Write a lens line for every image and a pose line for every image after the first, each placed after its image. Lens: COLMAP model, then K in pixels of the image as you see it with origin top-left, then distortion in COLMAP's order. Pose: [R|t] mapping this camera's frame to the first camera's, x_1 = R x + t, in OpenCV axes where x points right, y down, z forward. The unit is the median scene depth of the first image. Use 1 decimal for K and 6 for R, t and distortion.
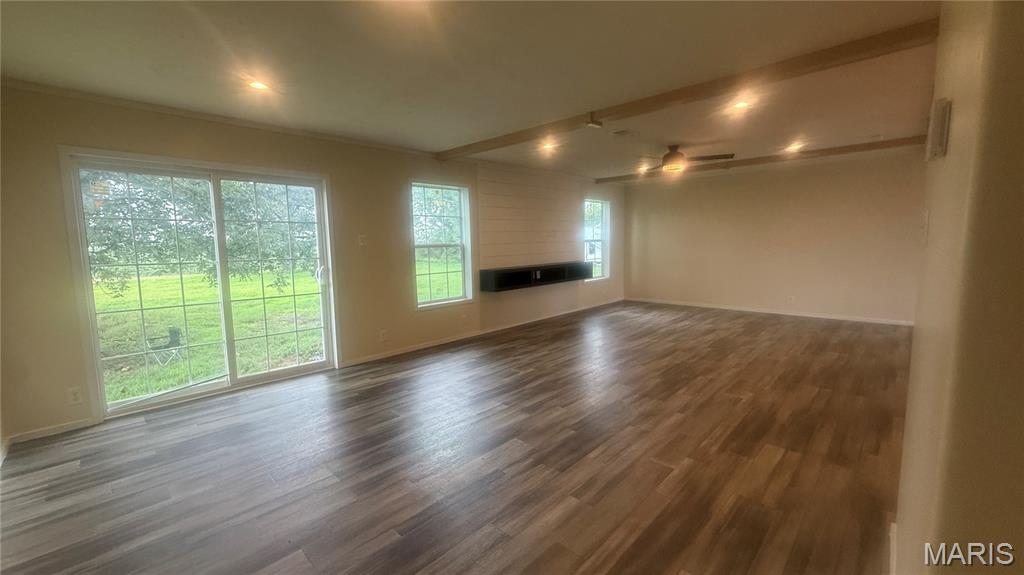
lens RADIAL K [[412.3, 0, 505.6], [0, 412.3, 286.1], [0, 0, 1]] dist [0.001644, 0.001384]
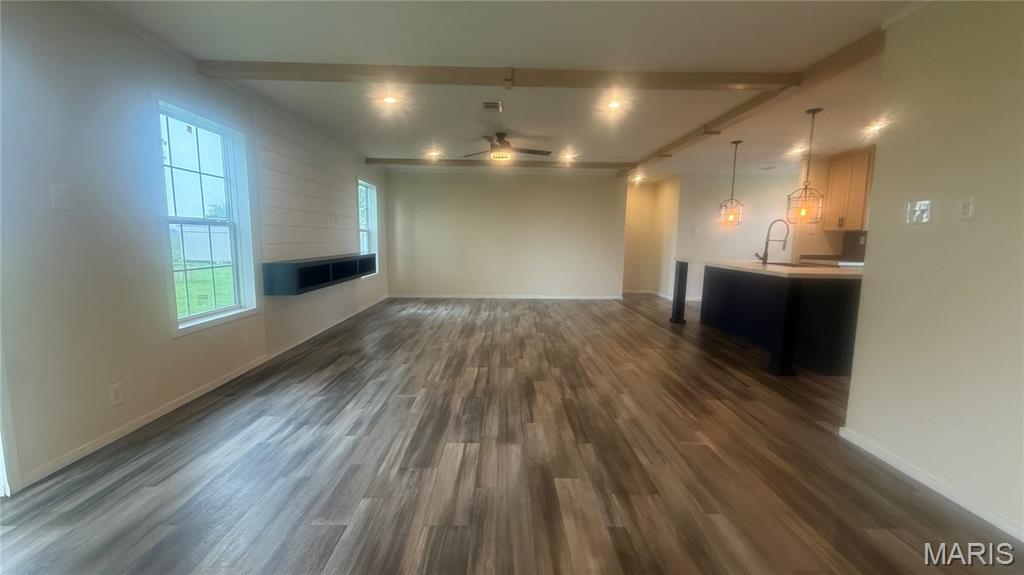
lens RADIAL K [[412.3, 0, 510.6], [0, 412.3, 285.8], [0, 0, 1]] dist [0.001644, 0.001384]
pose [[0.702448, -0.051018, 0.709904, -0.296489], [0.054629, 0.998350, 0.017692, 0.007717], [-0.709635, 0.026354, 0.704076, 0.301829]]
